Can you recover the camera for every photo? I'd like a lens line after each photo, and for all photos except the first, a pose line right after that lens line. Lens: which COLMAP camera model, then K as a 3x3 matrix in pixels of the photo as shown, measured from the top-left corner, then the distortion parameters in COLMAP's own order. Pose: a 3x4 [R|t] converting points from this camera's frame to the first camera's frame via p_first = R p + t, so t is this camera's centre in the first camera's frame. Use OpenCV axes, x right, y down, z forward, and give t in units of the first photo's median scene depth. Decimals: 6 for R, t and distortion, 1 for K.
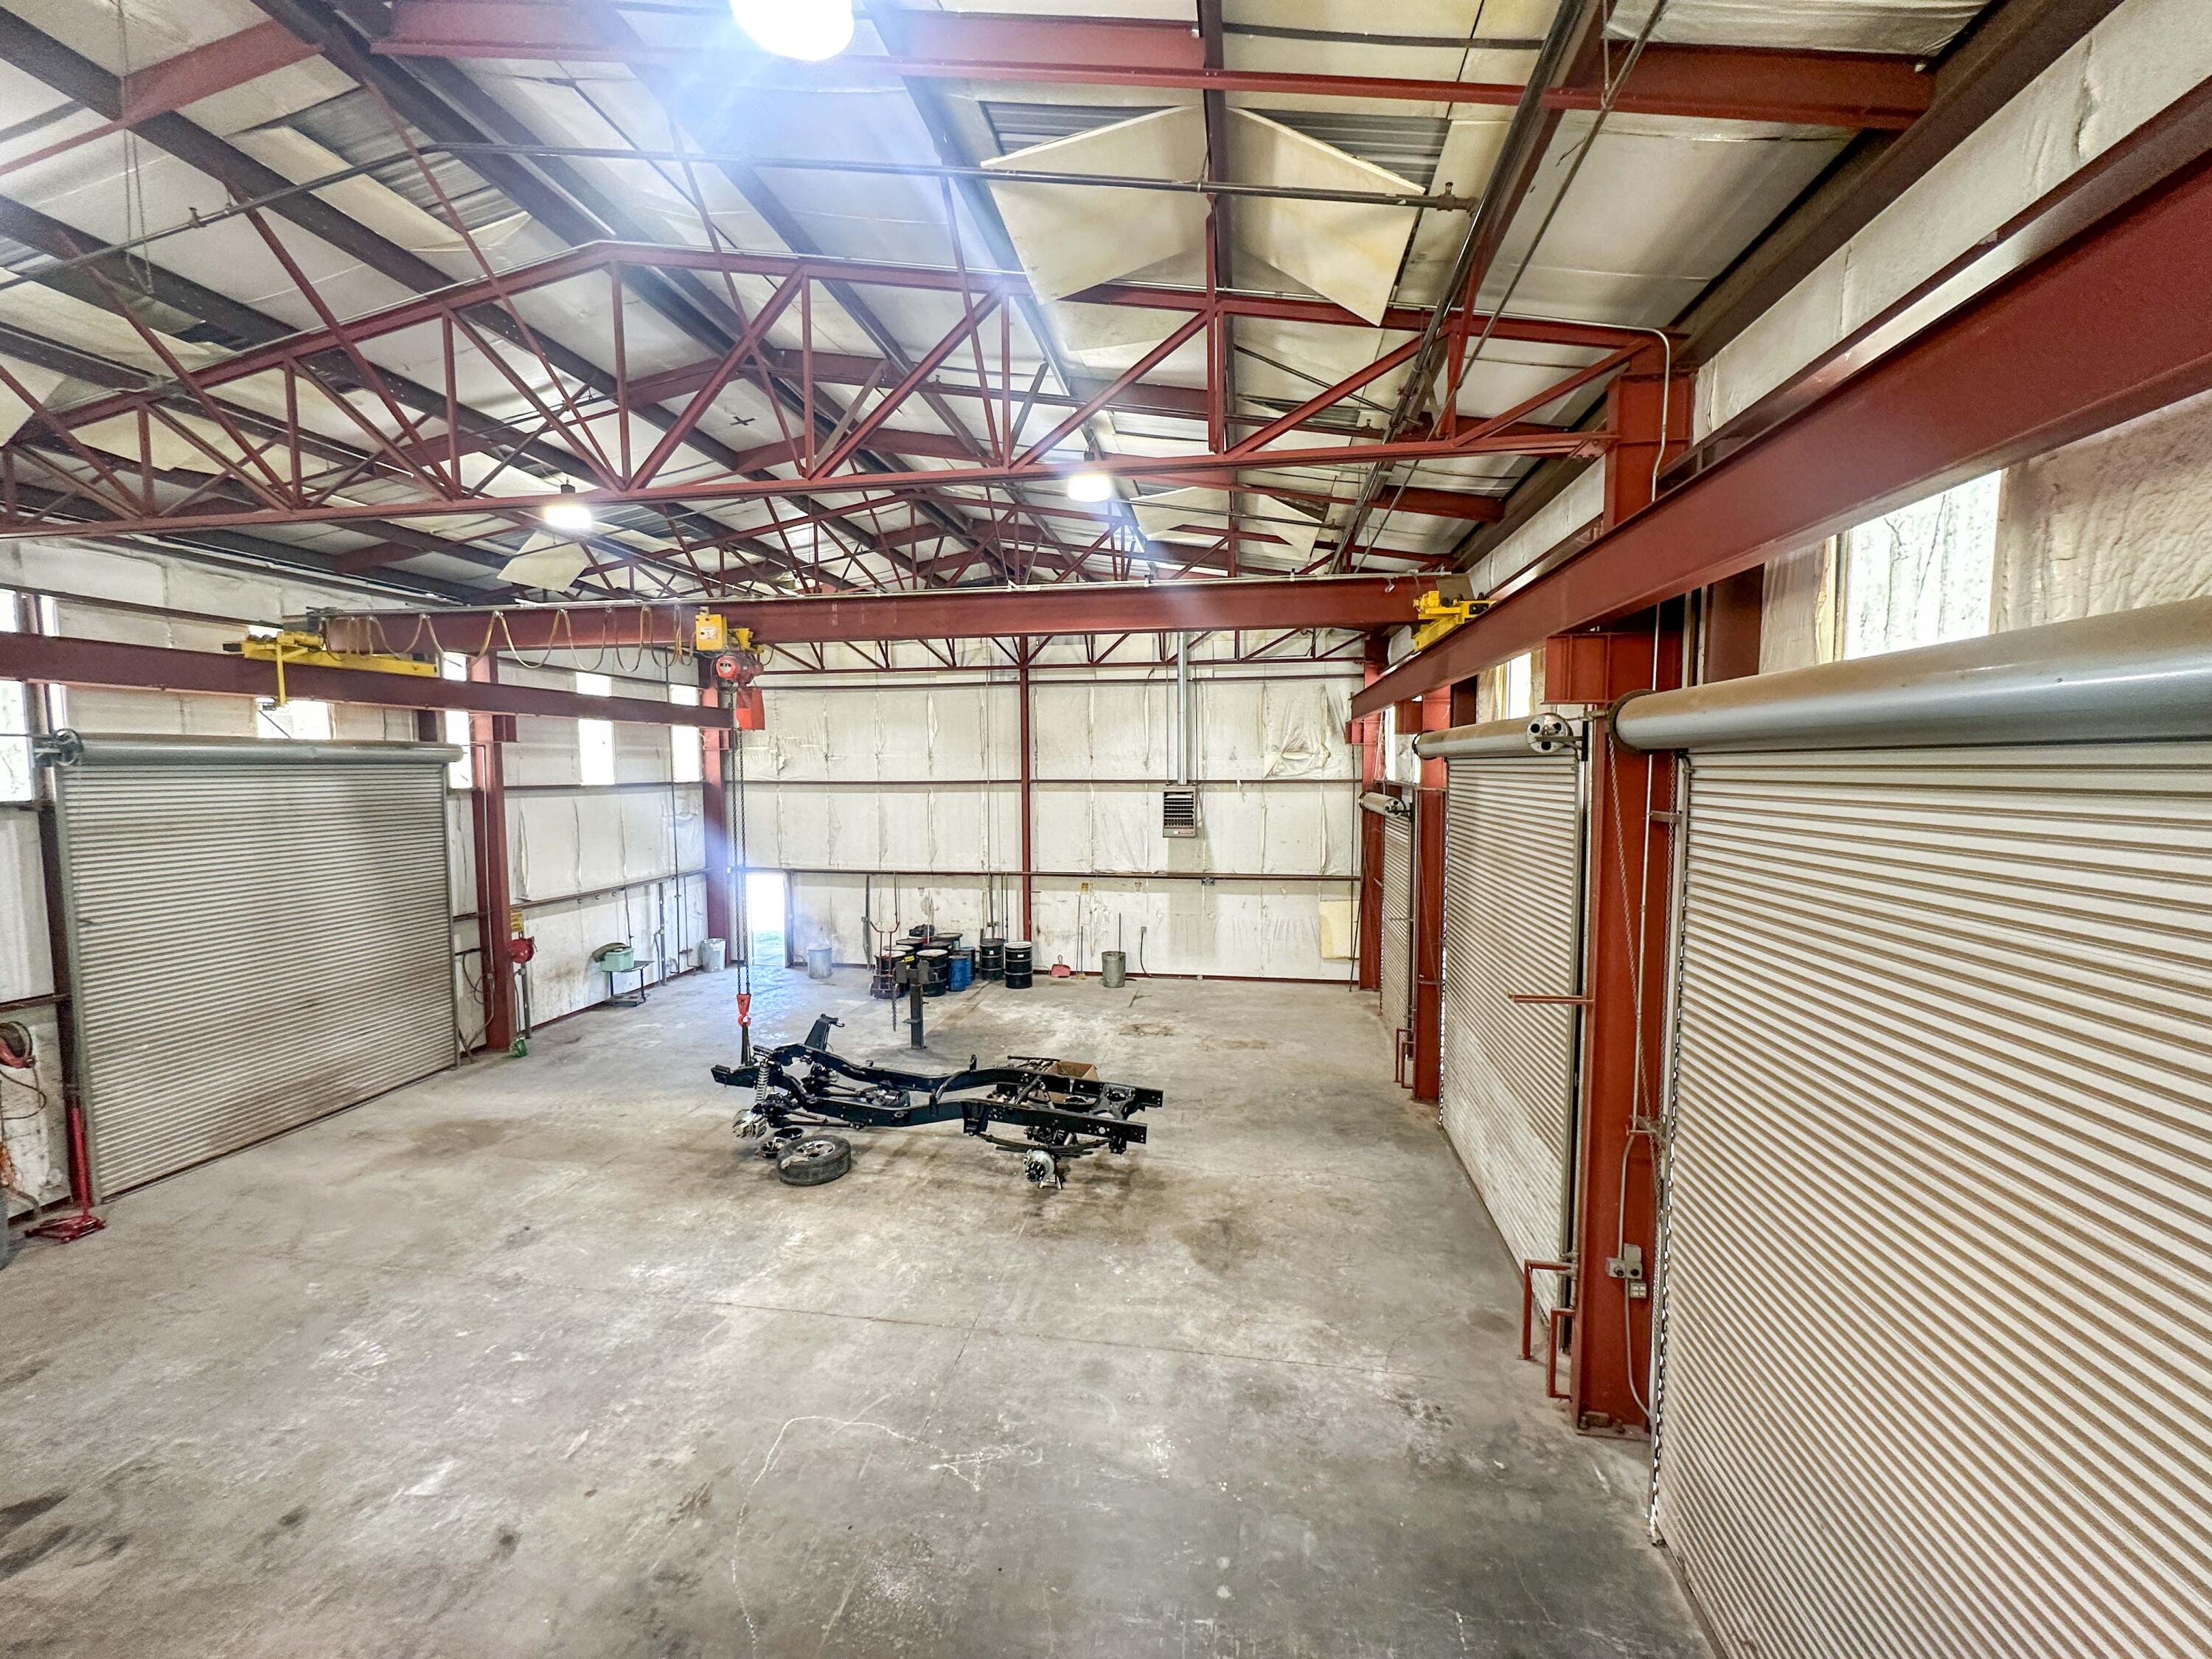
lens RADIAL K [[882.0, 0, 1106.0], [0, 882.0, 829.5], [0, 0, 1]] dist [-0.003431, 0.000329]
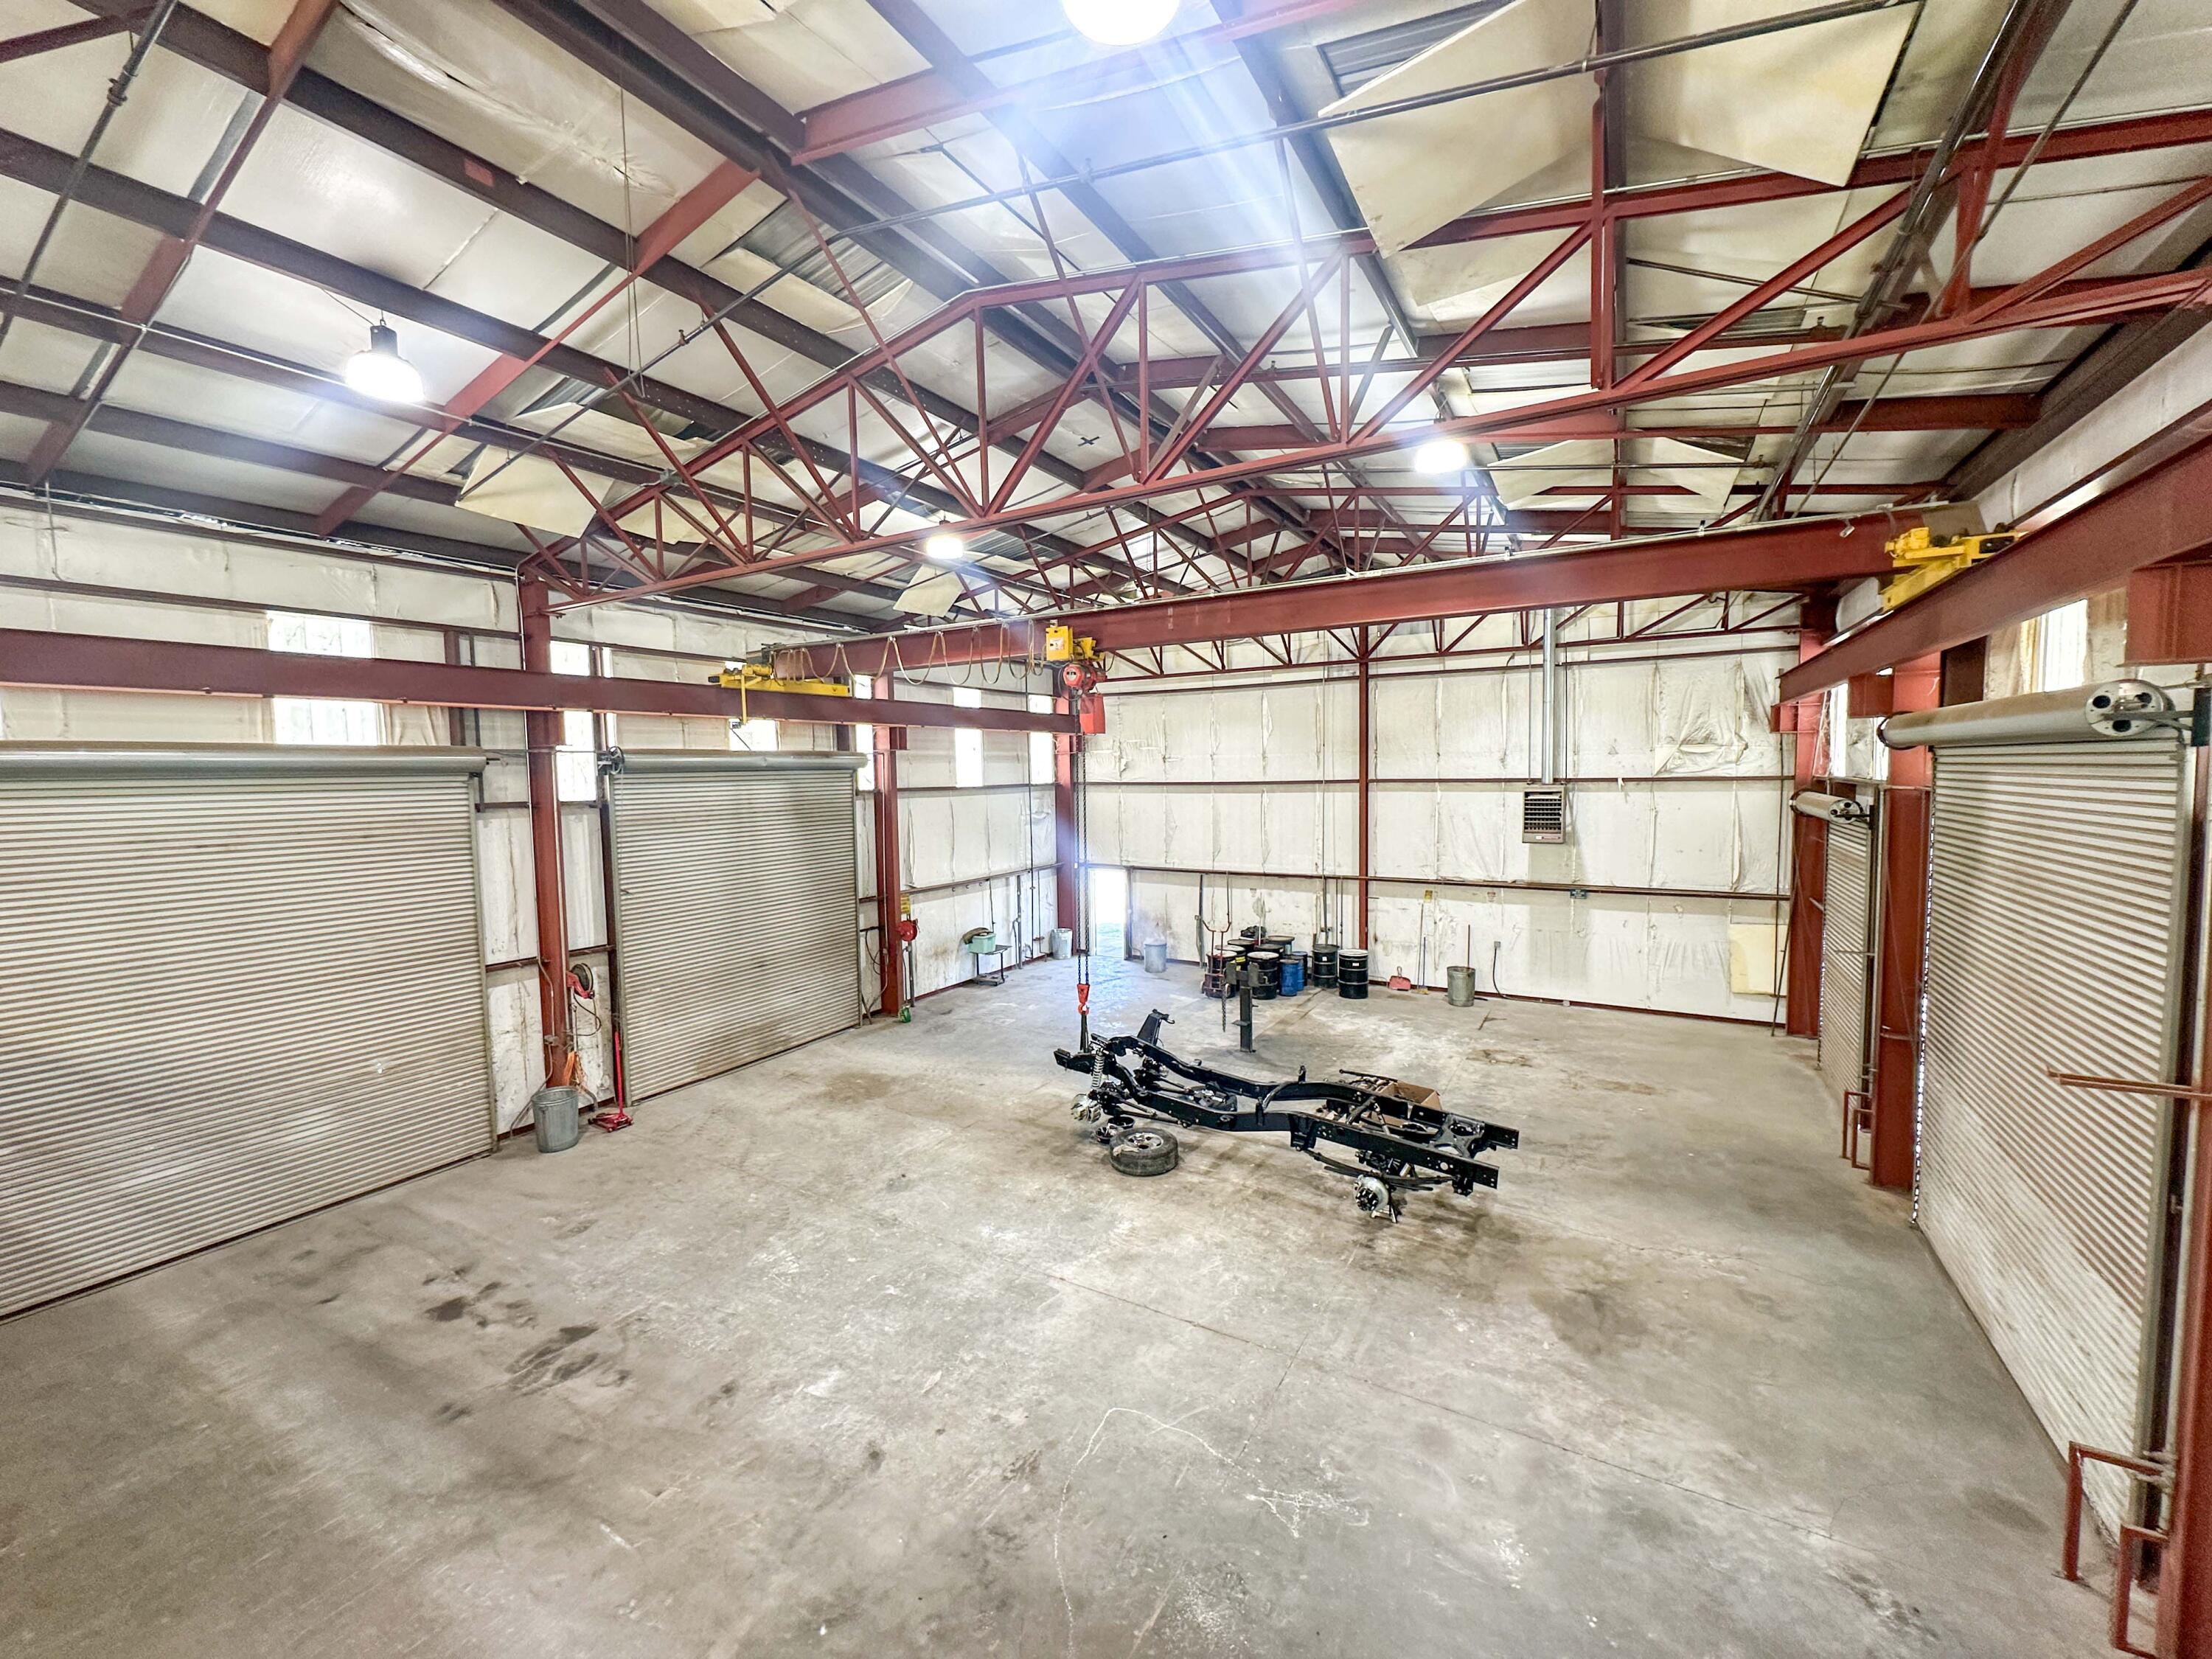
lens RADIAL K [[882.0, 0, 1106.0], [0, 882.0, 829.5], [0, 0, 1]] dist [-0.003431, 0.000329]
pose [[0.929985, 0.013370, -0.367353, 0.000164], [-0.013465, 0.999907, 0.002303, -0.001409], [0.367350, 0.002805, 0.930079, 0.025291]]
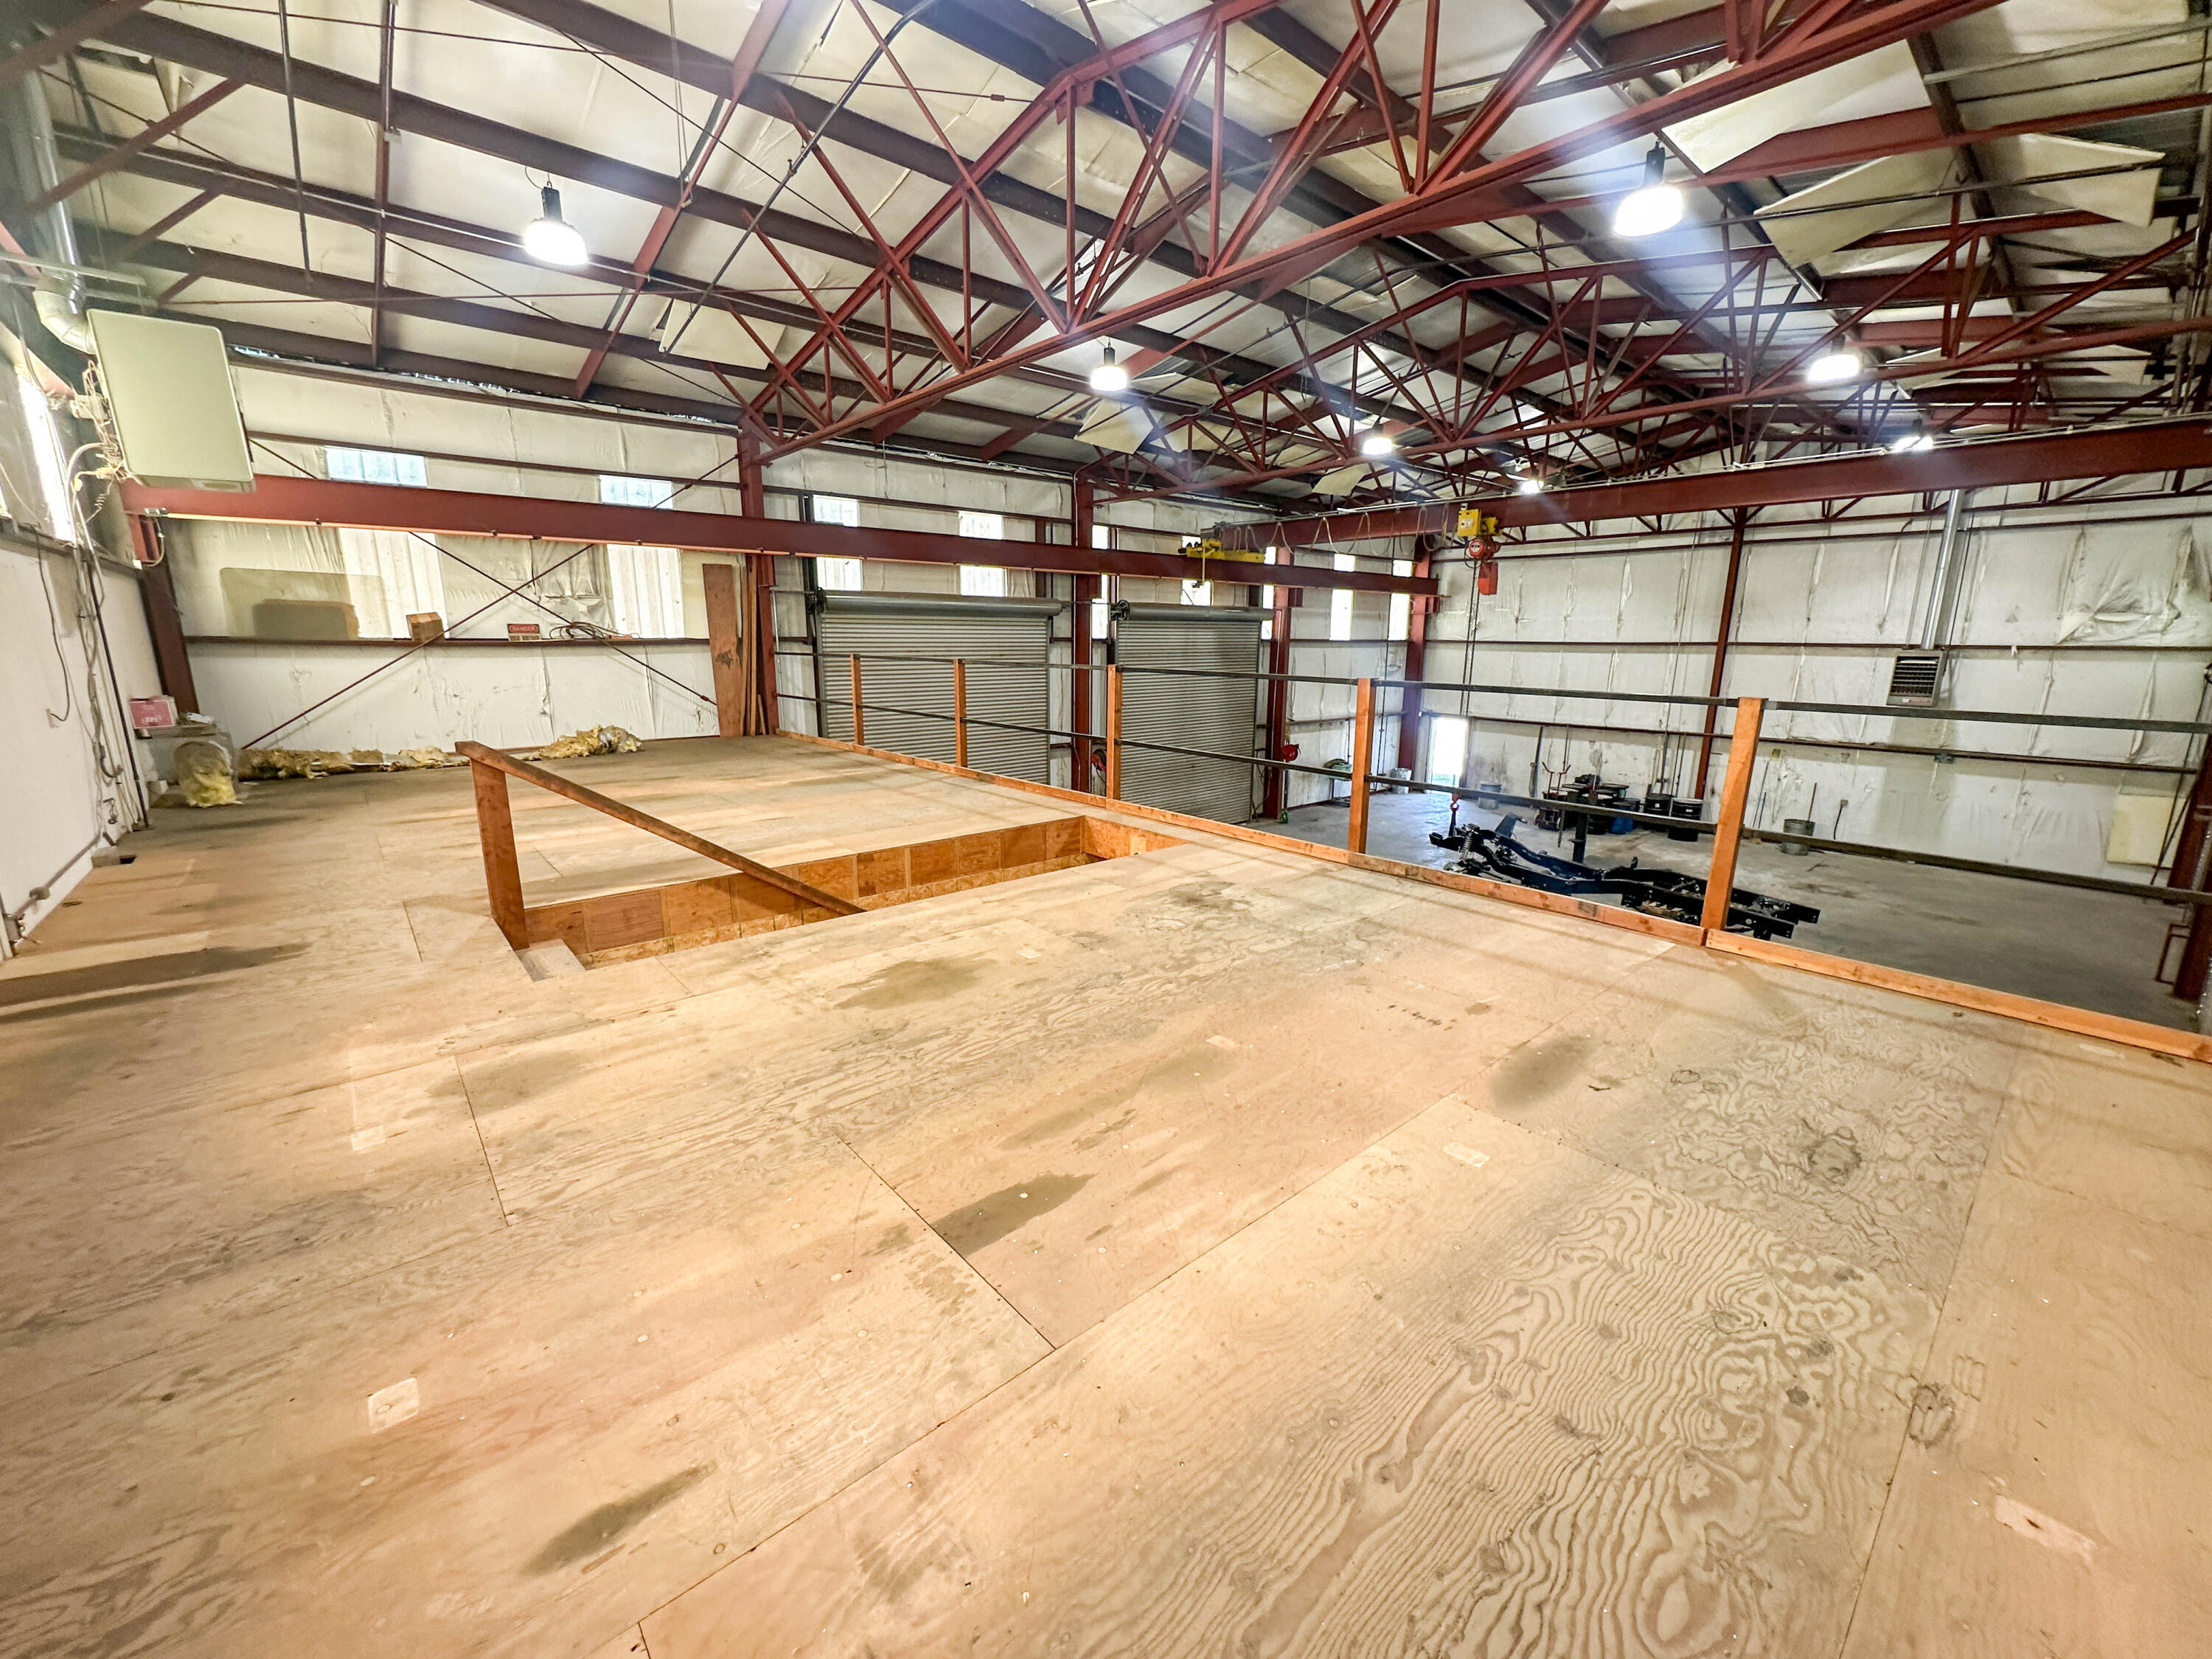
lens RADIAL K [[882.0, 0, 1106.0], [0, 882.0, 829.5], [0, 0, 1]] dist [-0.003431, 0.000329]
pose [[0.769314, 0.146129, -0.621935, 0.042192], [-0.055992, 0.985166, 0.162213, 0.053969], [0.636413, -0.089969, 0.766084, -0.426685]]
